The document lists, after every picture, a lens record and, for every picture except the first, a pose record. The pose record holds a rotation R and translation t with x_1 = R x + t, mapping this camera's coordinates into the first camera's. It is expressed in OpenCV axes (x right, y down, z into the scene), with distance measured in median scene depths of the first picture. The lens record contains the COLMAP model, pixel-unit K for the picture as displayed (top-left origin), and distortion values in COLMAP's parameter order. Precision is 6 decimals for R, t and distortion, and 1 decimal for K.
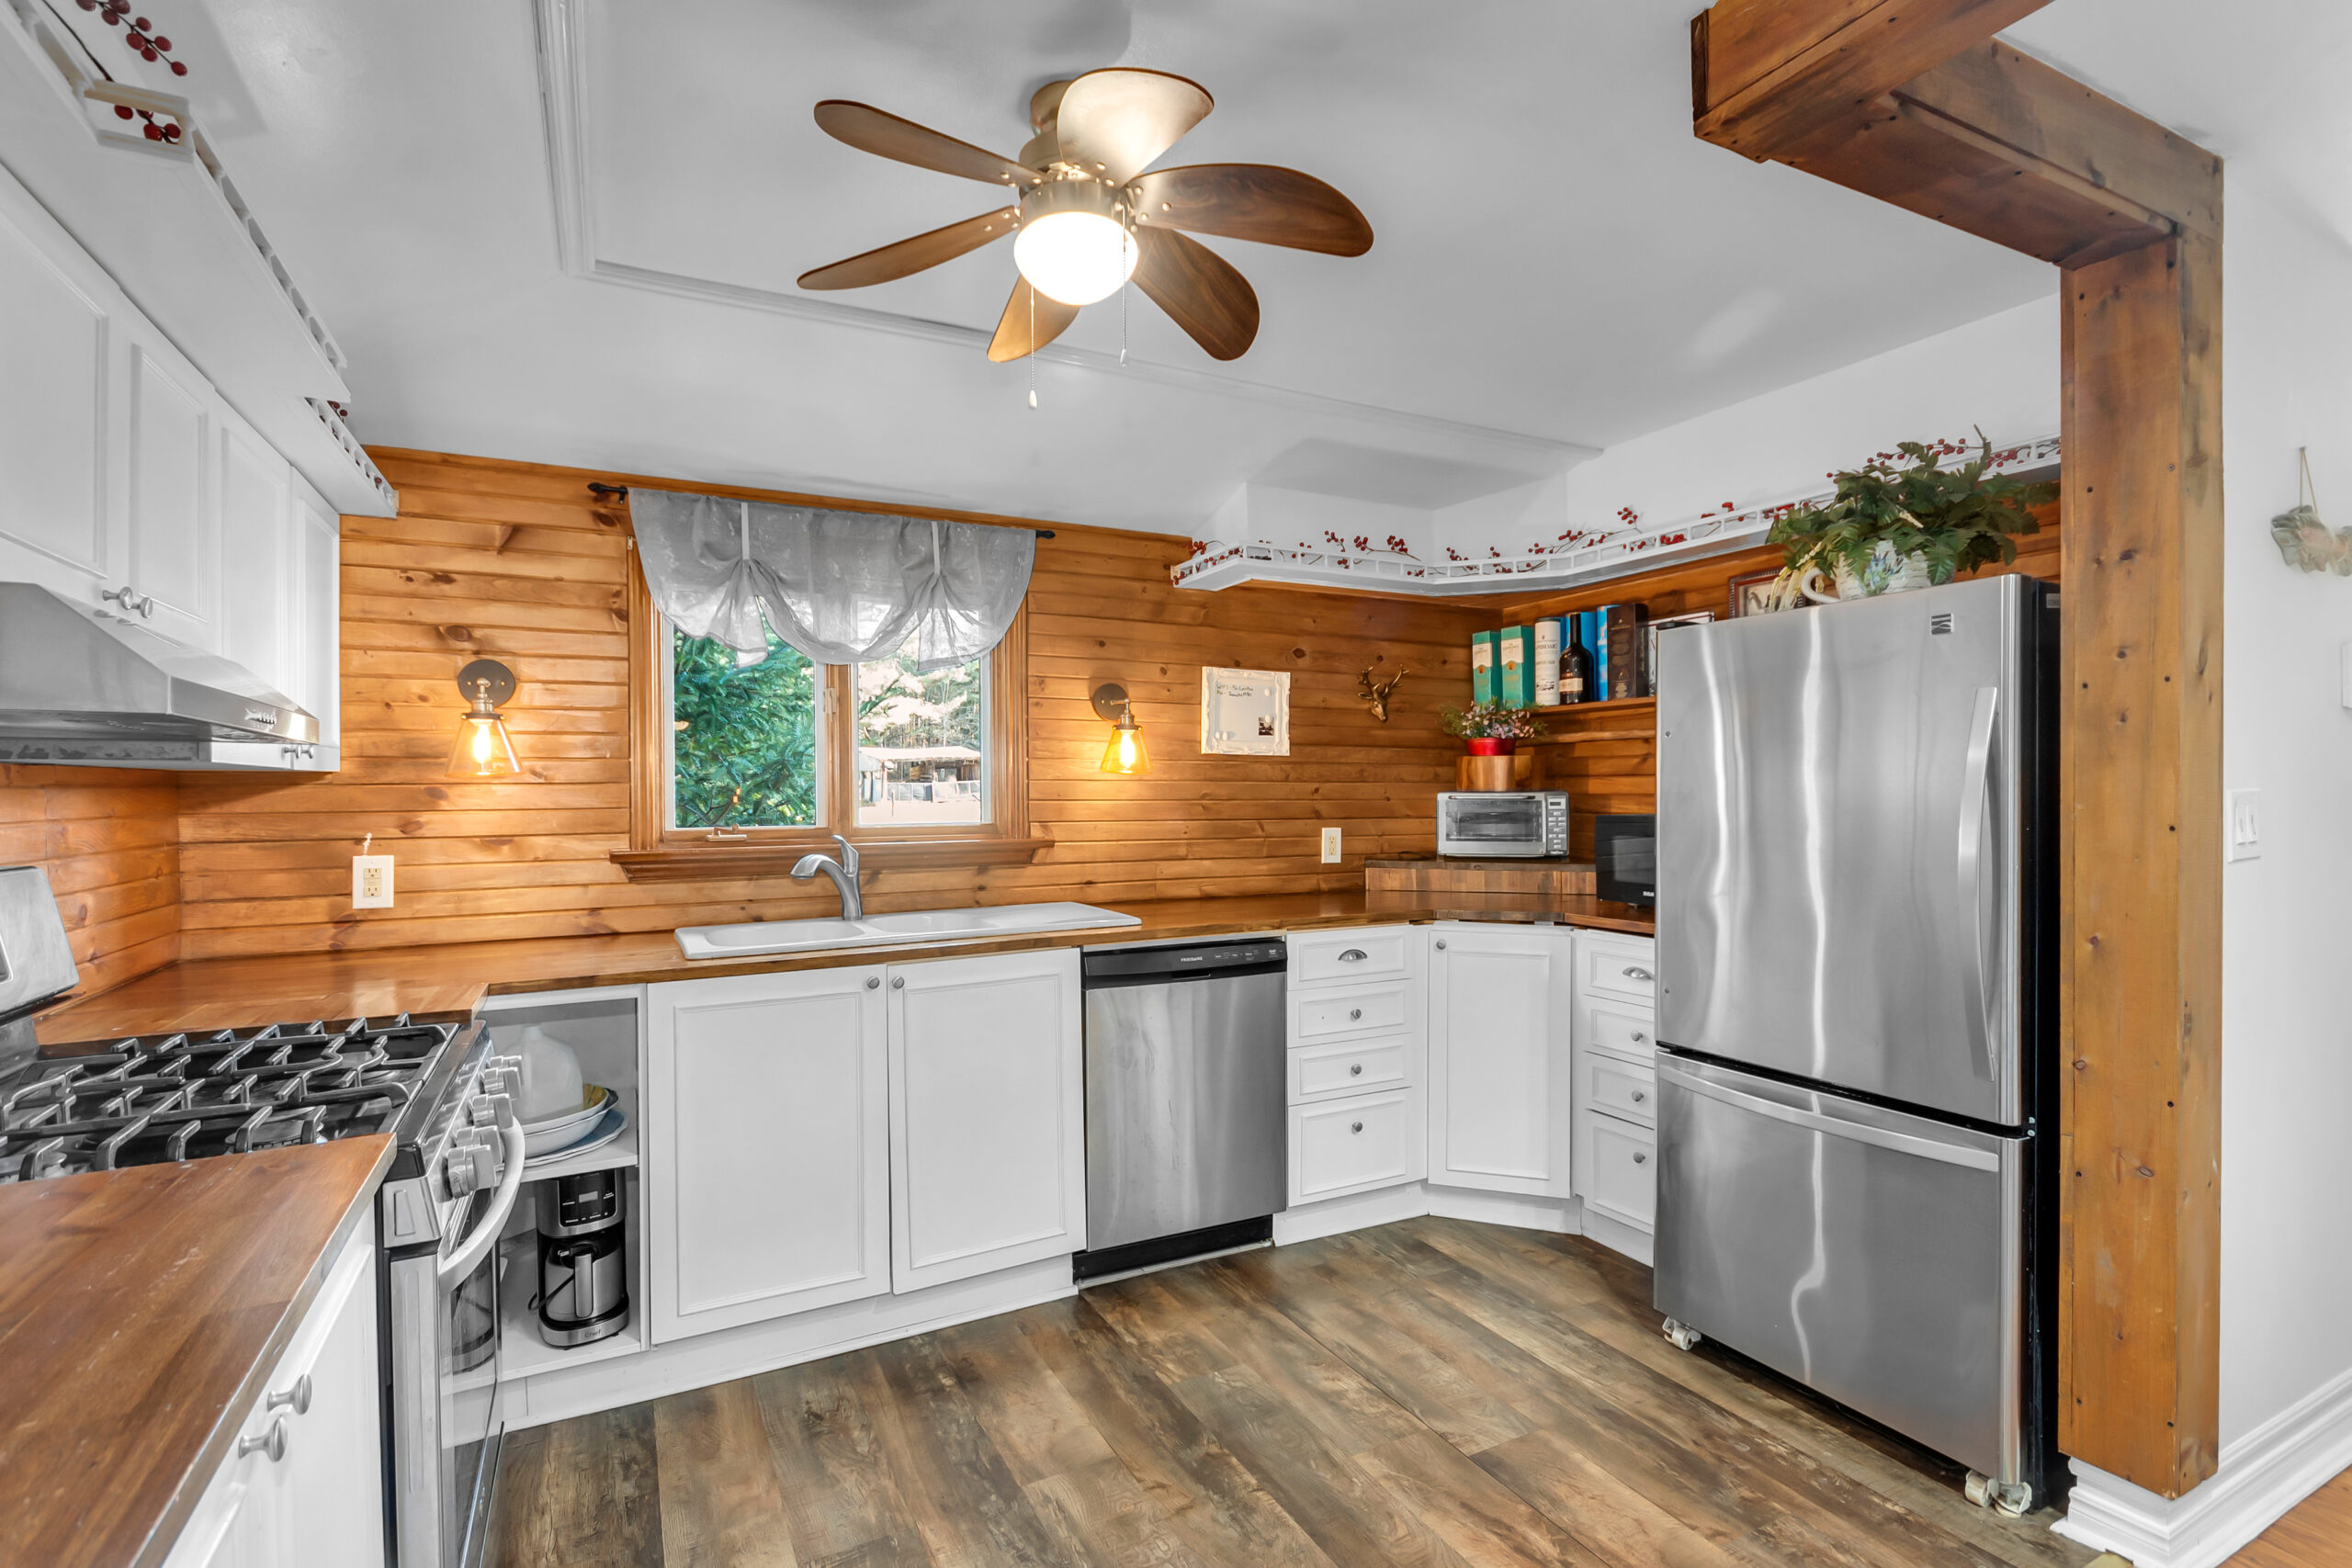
lens RADIAL K [[1109.9, 0, 1178.1], [0, 1109.9, 796.5], [0, 0, 1]] dist [0.001339, -0.001671]
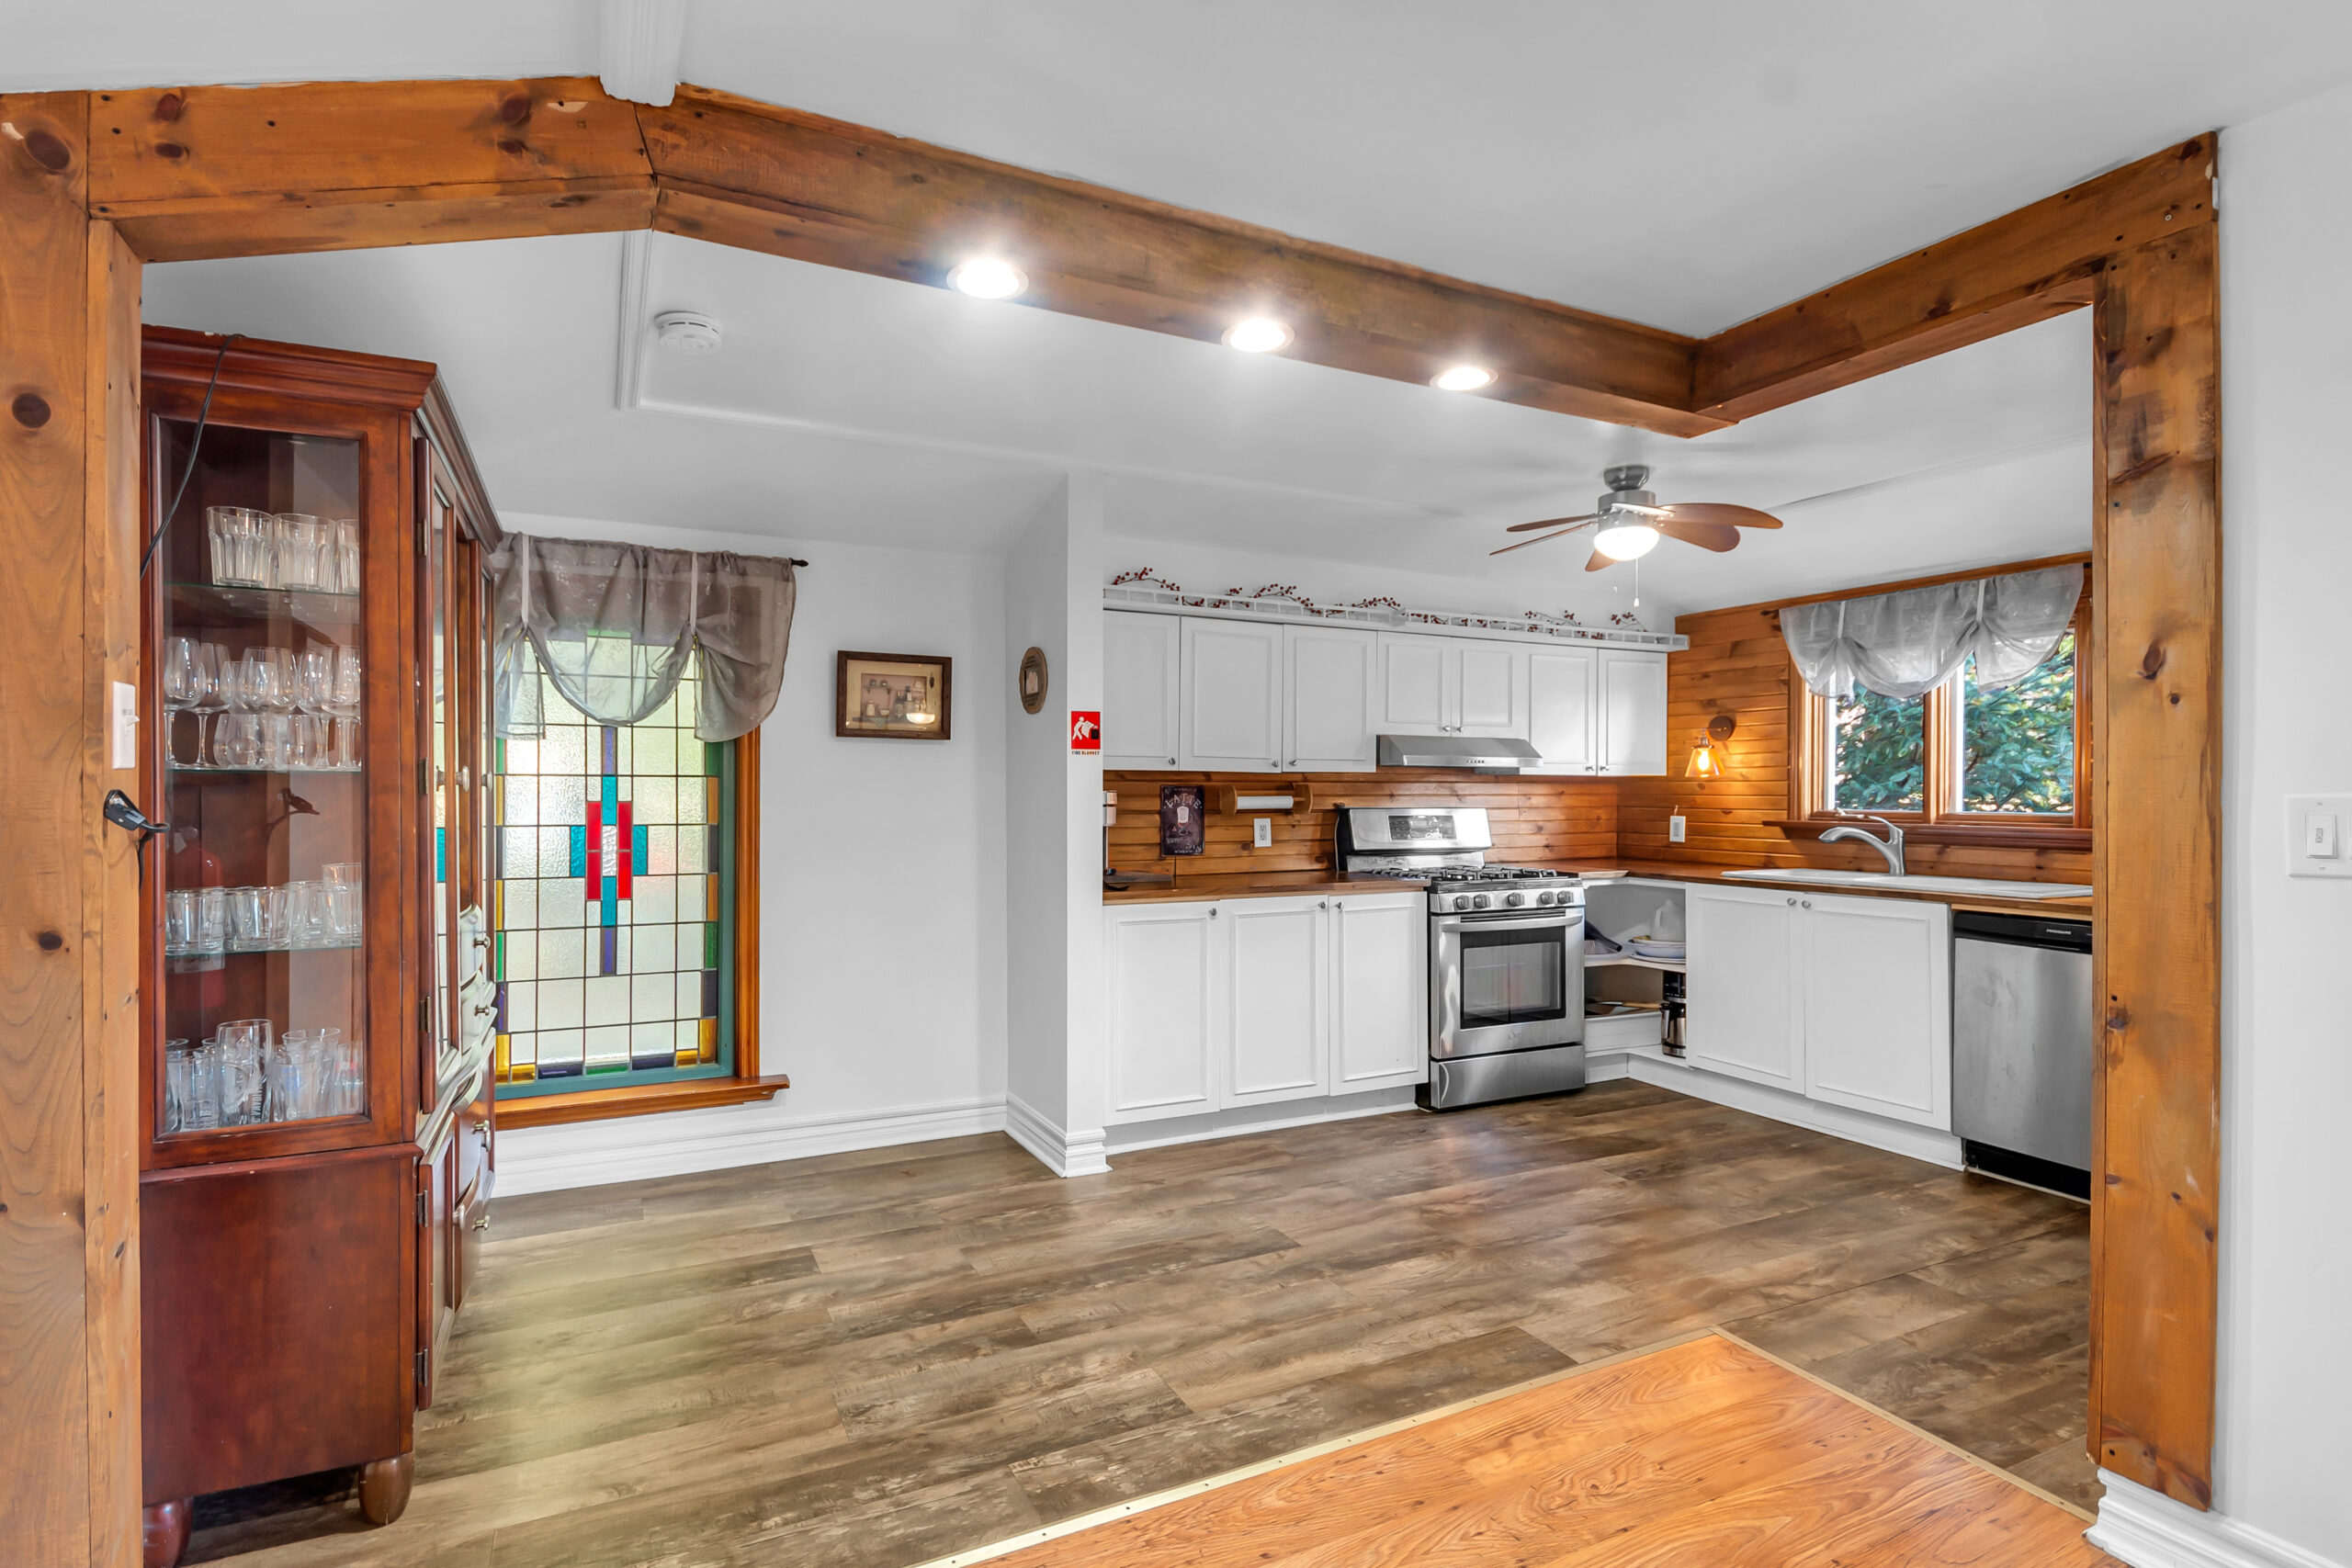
lens RADIAL K [[1109.9, 0, 1169.4], [0, 1109.9, 788.7], [0, 0, 1]] dist [0.001339, -0.001671]
pose [[-0.010626, 0.008078, -0.999911, 1.275475], [-0.007469, 0.999939, 0.008157, -0.007204], [0.999916, 0.007555, -0.010565, 0.078635]]
